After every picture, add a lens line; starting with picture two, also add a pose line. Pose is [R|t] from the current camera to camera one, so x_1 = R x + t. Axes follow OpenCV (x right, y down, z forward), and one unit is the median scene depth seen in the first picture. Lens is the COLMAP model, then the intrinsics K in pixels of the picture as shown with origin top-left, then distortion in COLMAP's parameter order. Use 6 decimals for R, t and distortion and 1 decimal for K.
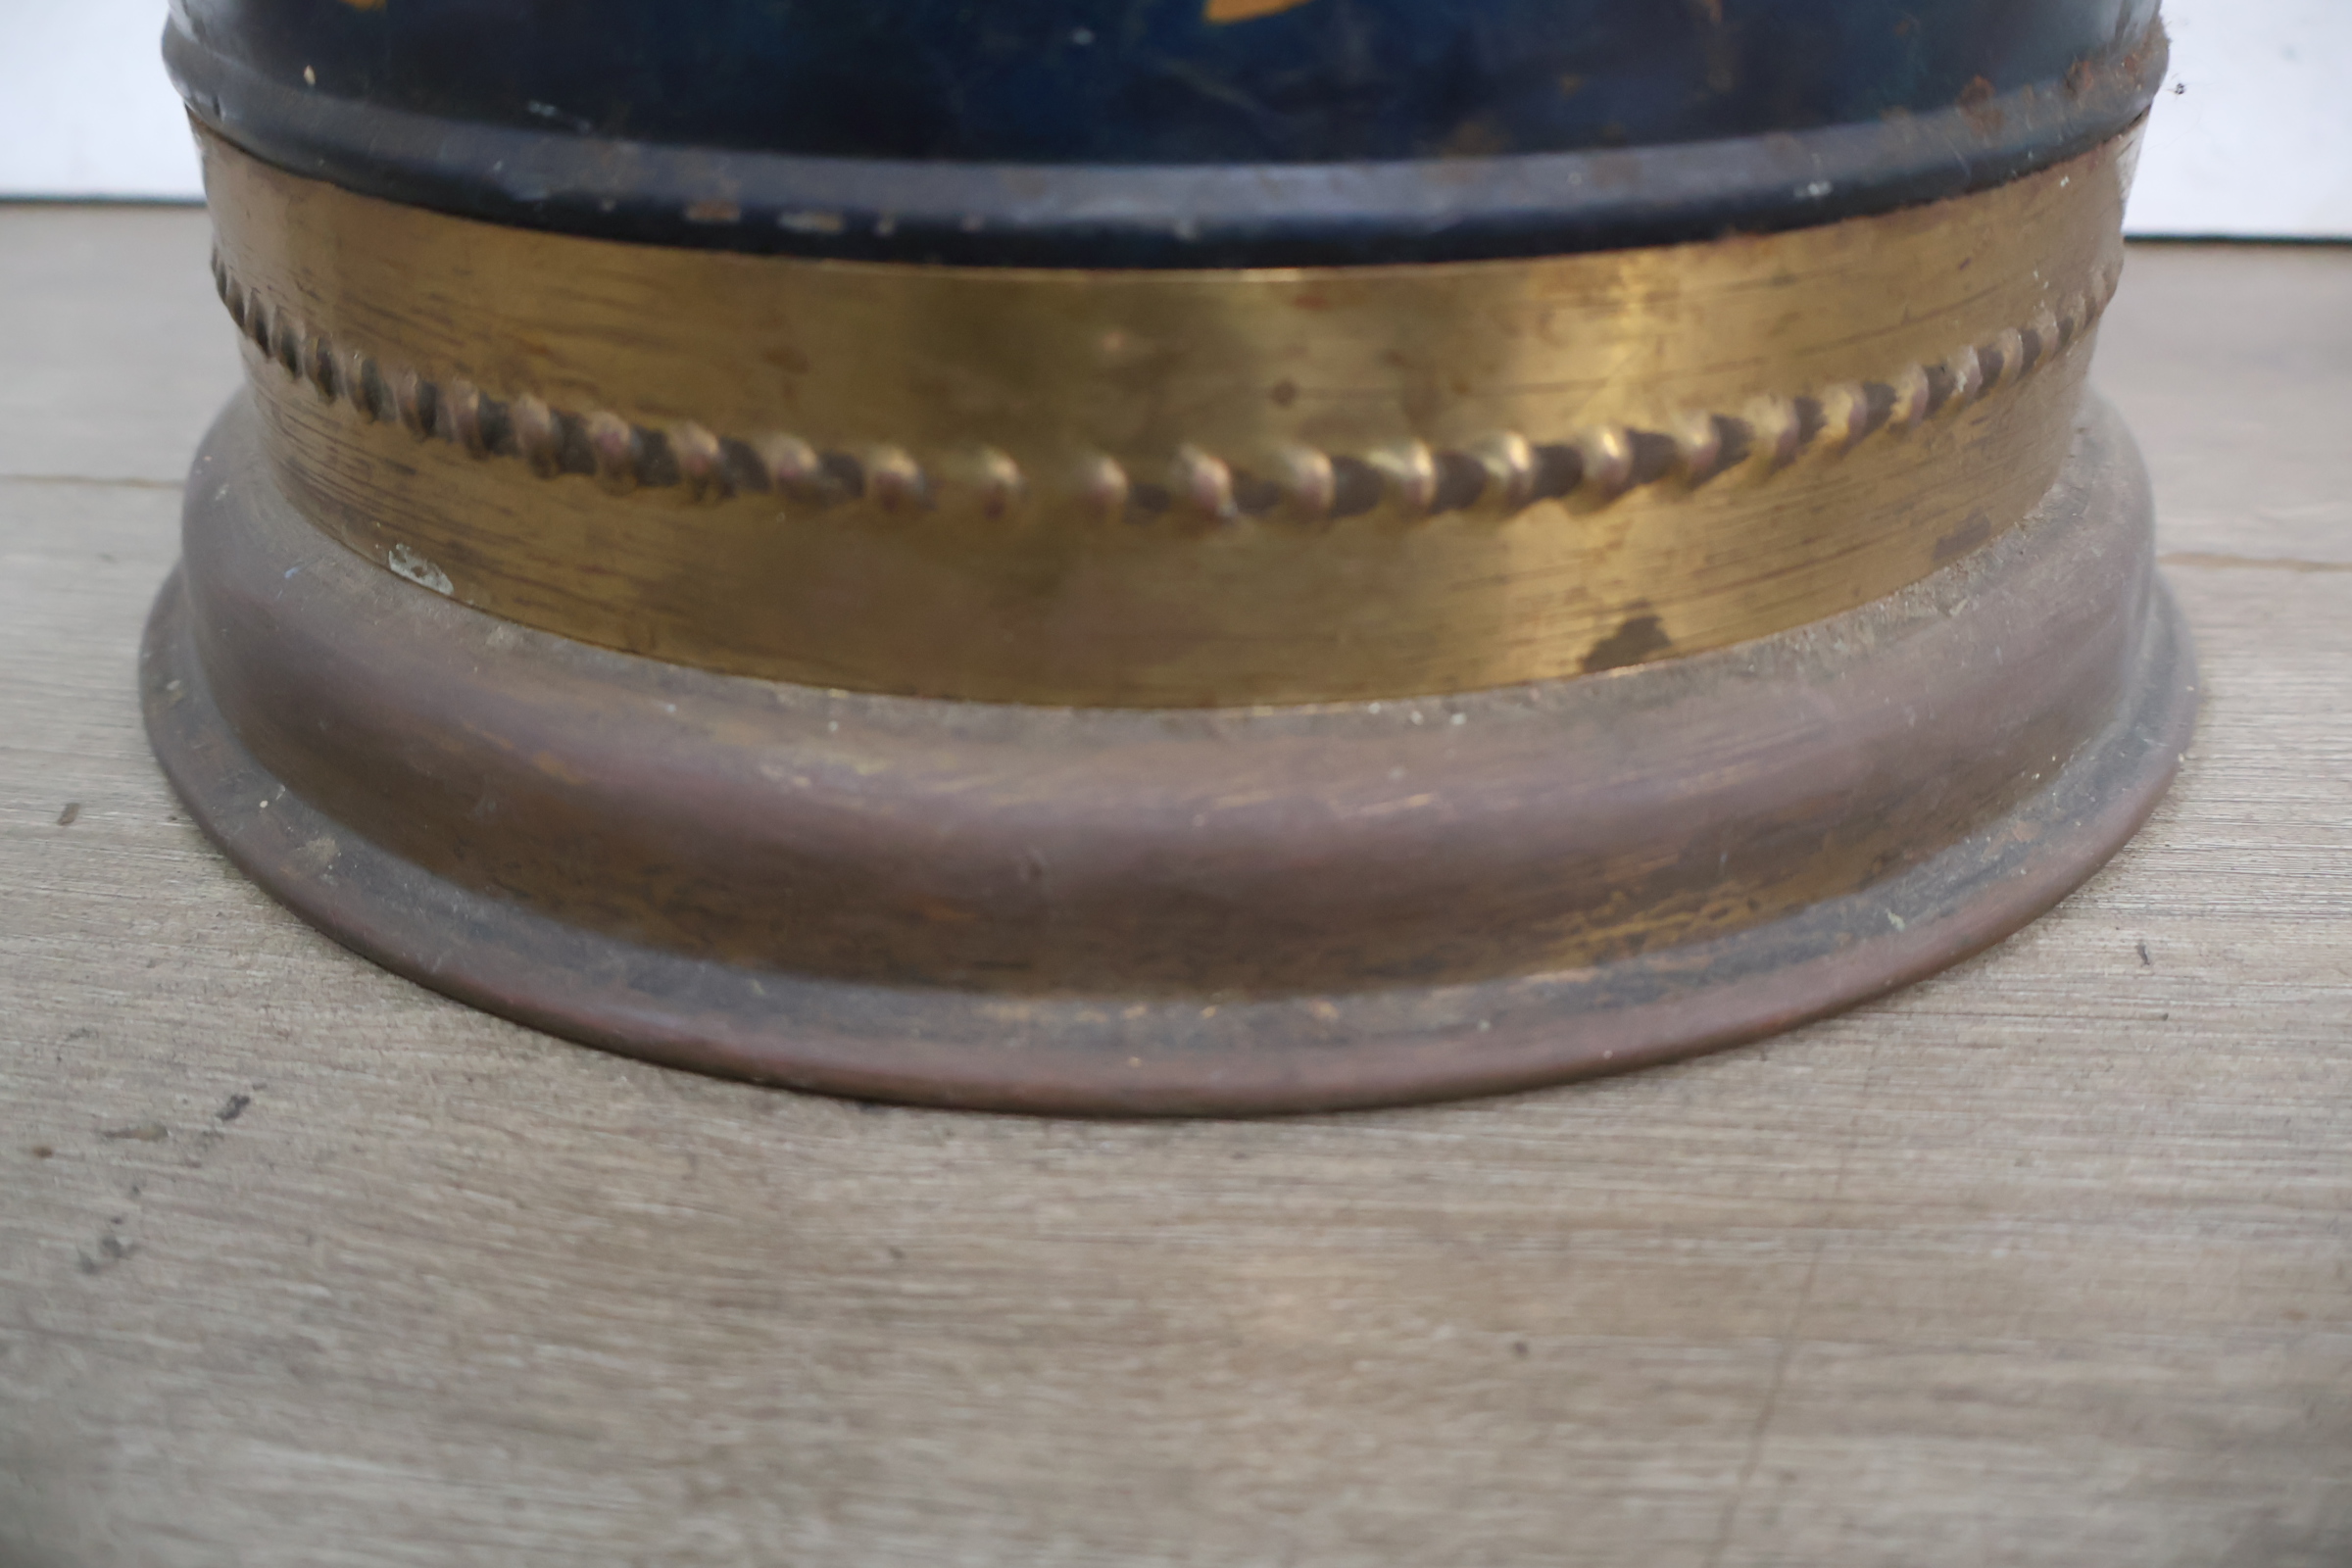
lens RADIAL K [[1964.4, 0, 1168.7], [0, 1964.4, 774.7], [0, 0, 1]] dist [-0.004160, 0.003605]
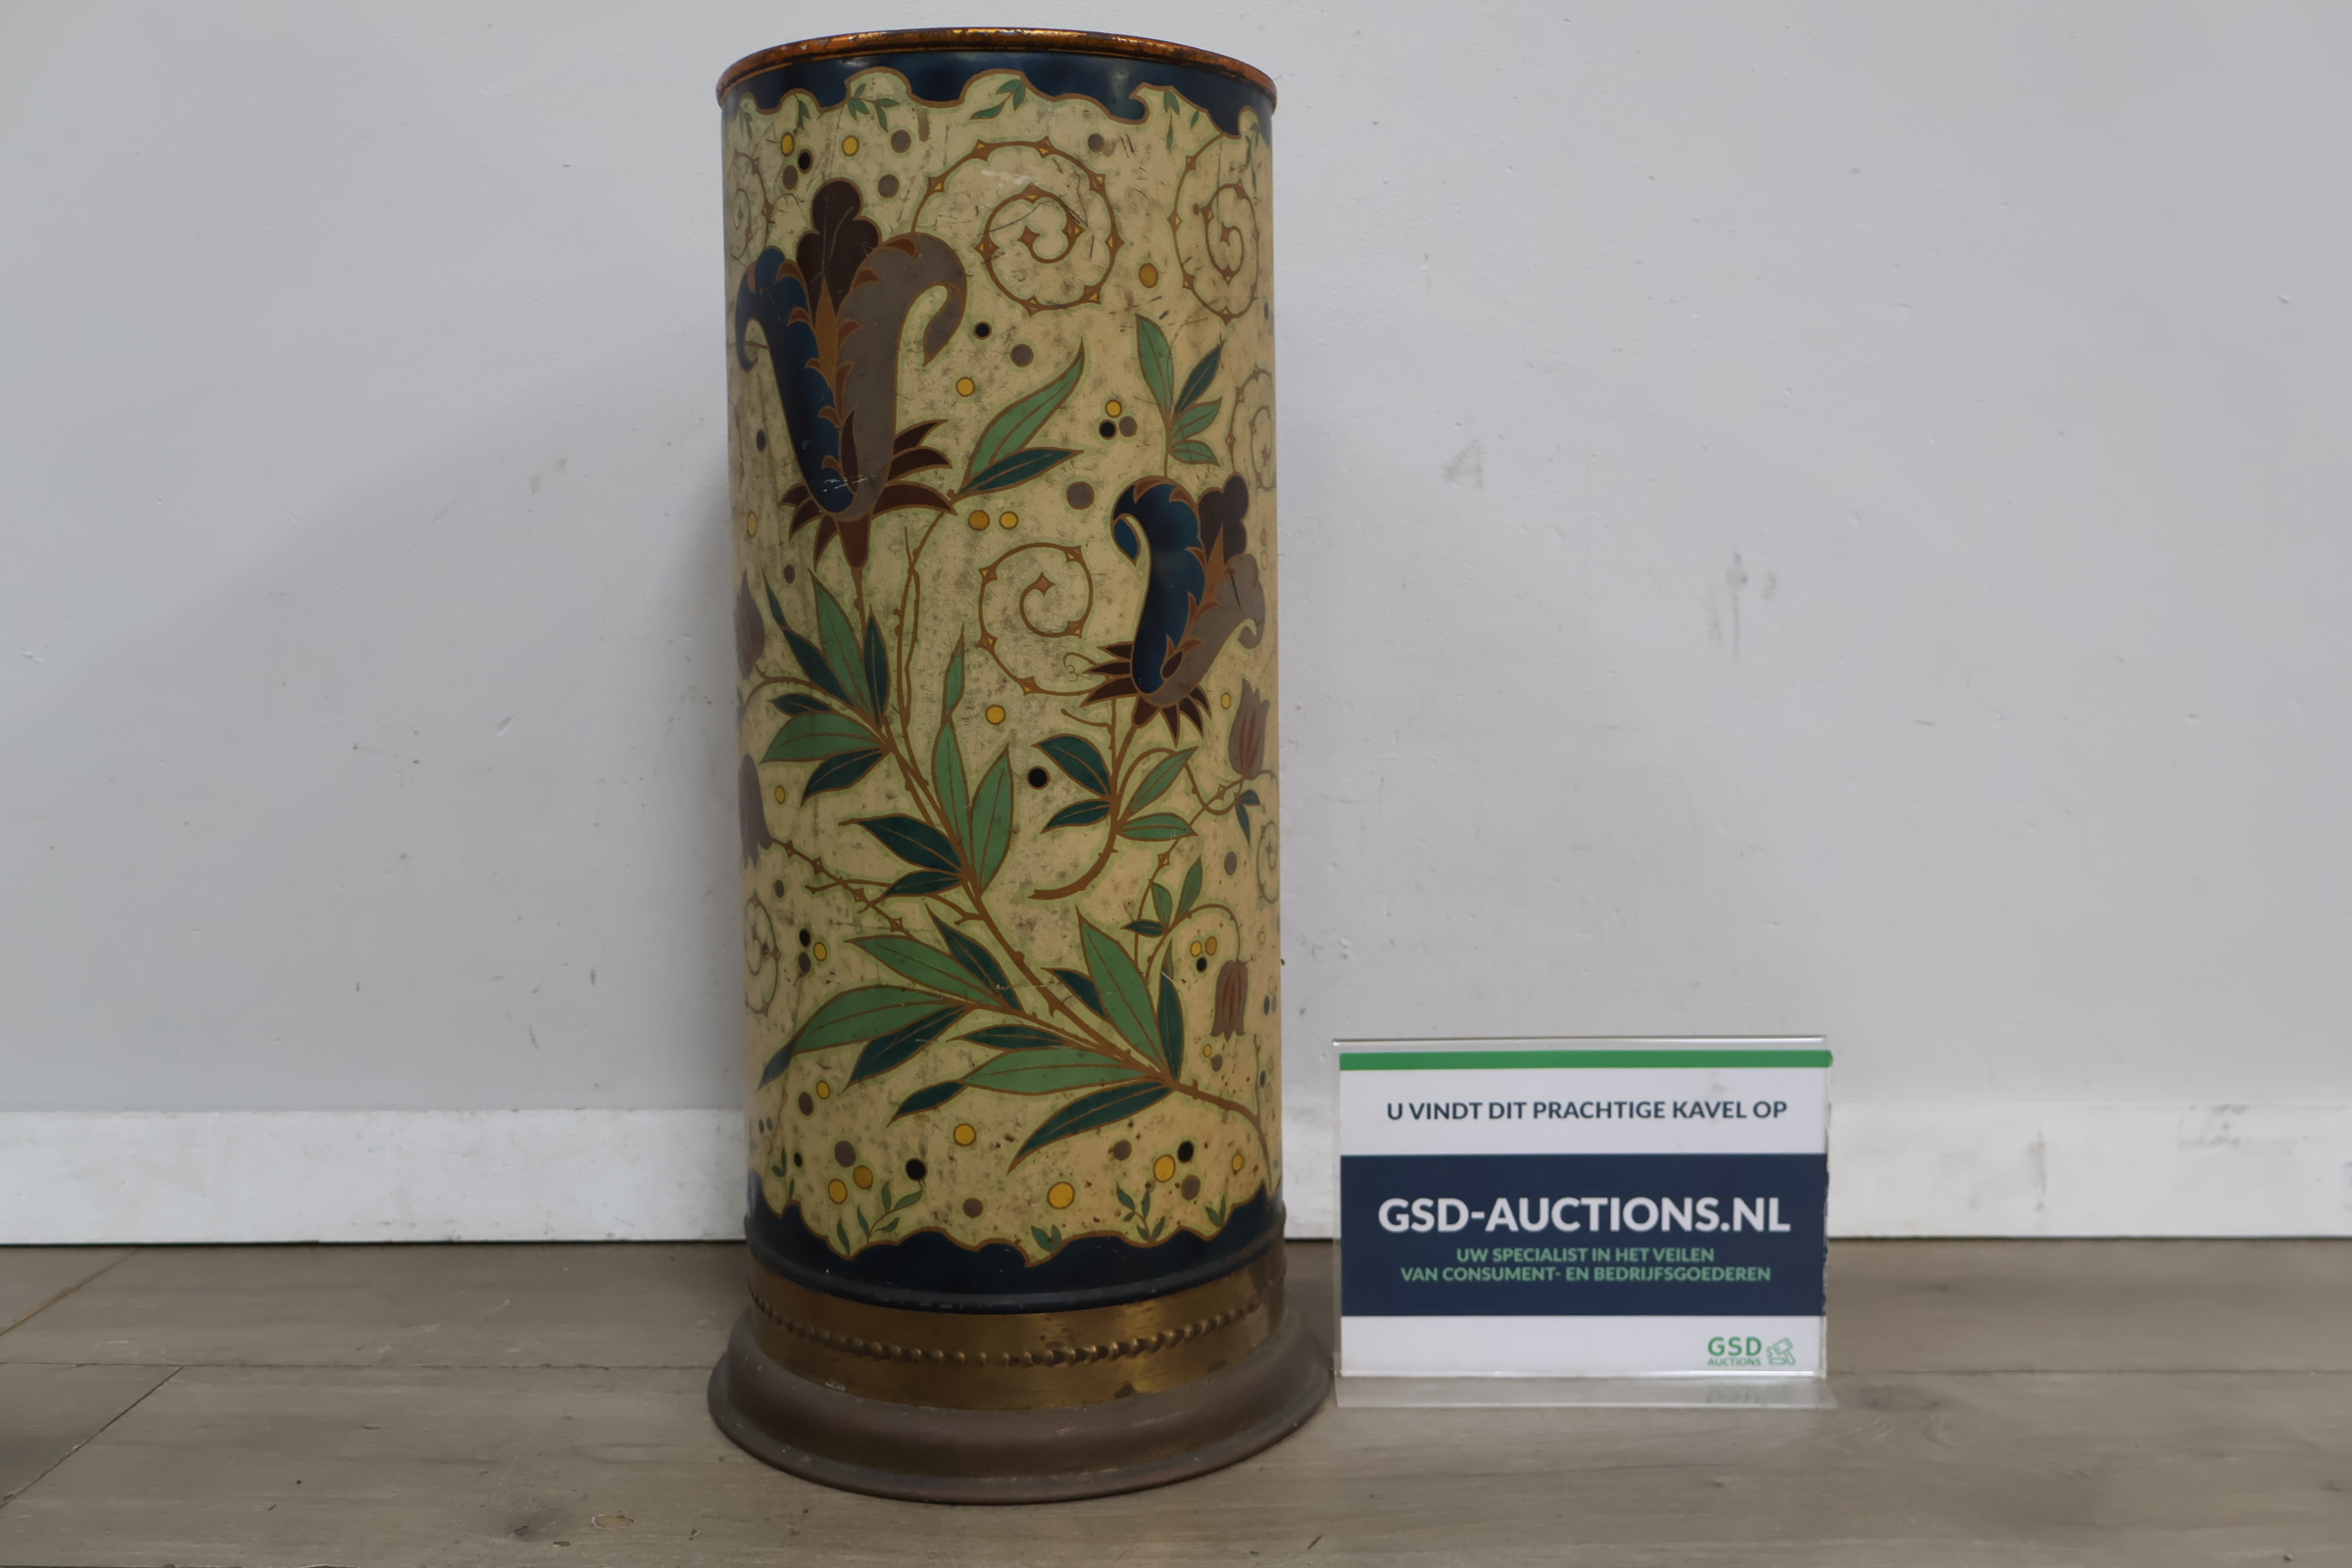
lens RADIAL K [[2148.2, 0, 1176.0], [0, 2148.2, 784.0], [0, 0, 1]] dist [0.009885, -0.003814]
pose [[0.997829, -0.014193, 0.064303, 0.059642], [0.038289, 0.919506, -0.391206, 0.573911], [-0.053575, 0.392819, 0.918054, -3.989143]]
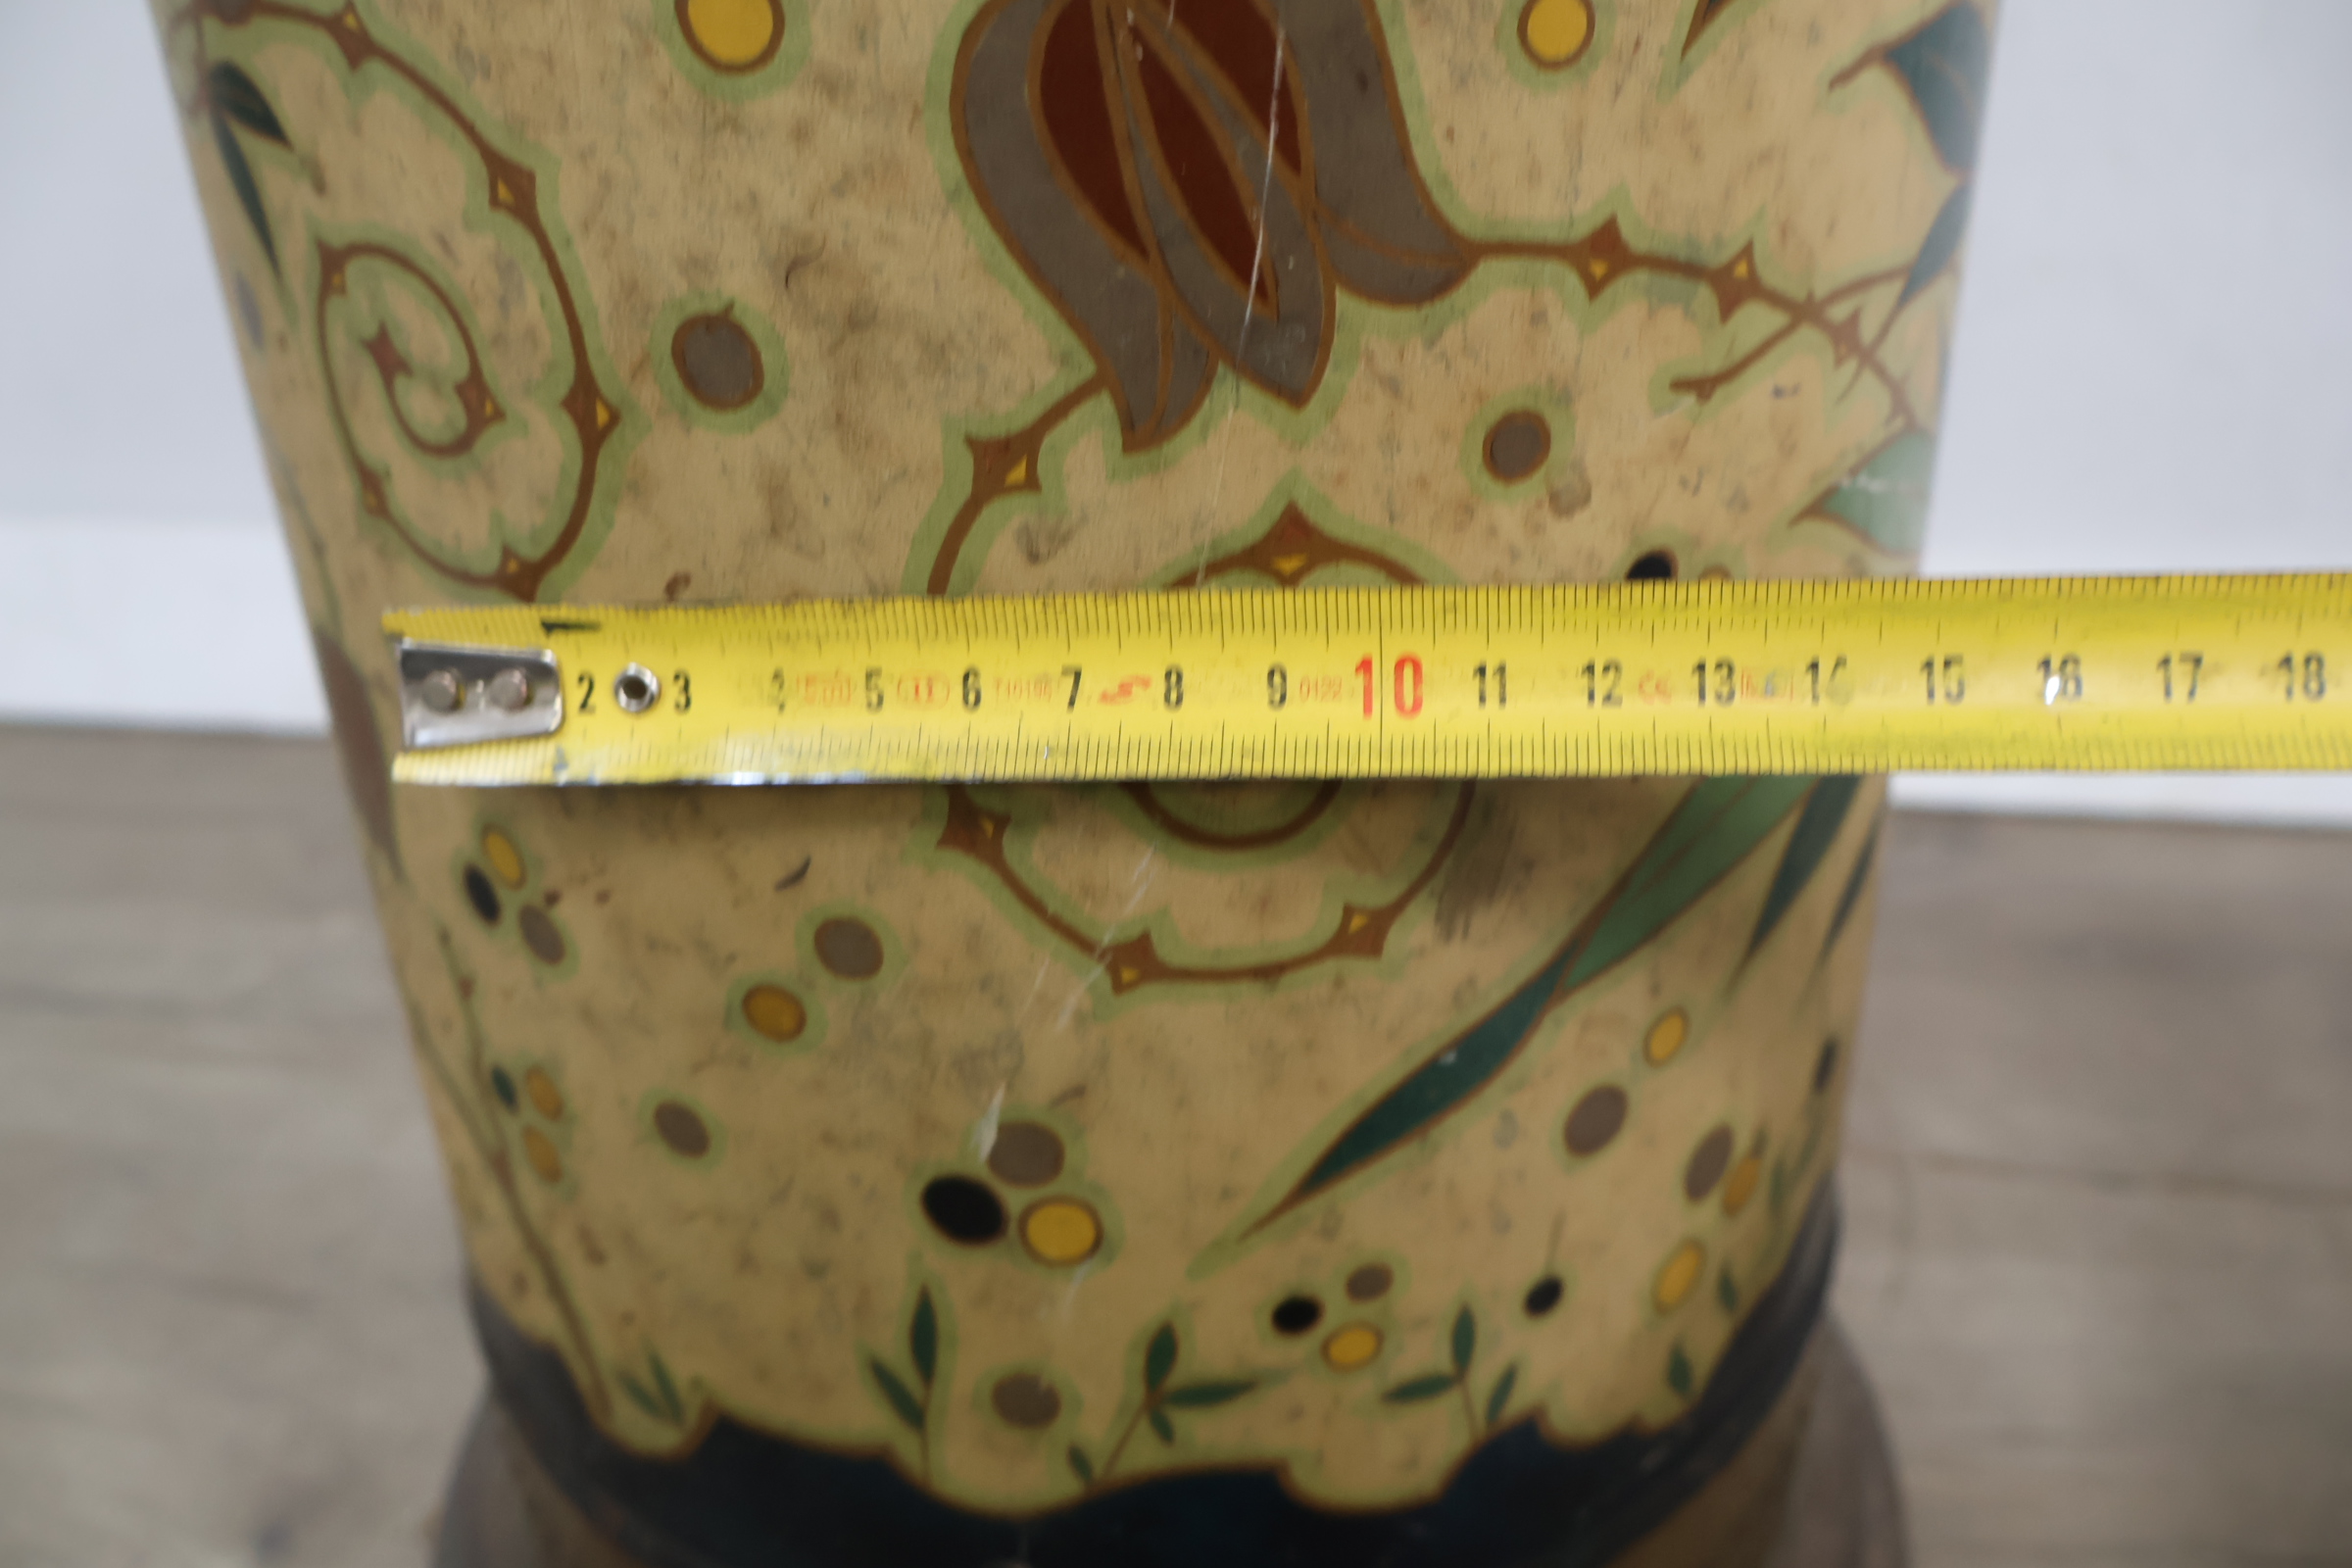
lens RADIAL K [[2000.2, 0, 1187.6], [0, 2000.2, 785.6], [0, 0, 1]] dist [0.002688, -0.000127]
pose [[0.243146, -0.444271, 0.862267, -1.608873], [0.513780, 0.812989, 0.274003, -1.399160], [-0.822745, 0.376393, 0.425932, 0.400299]]
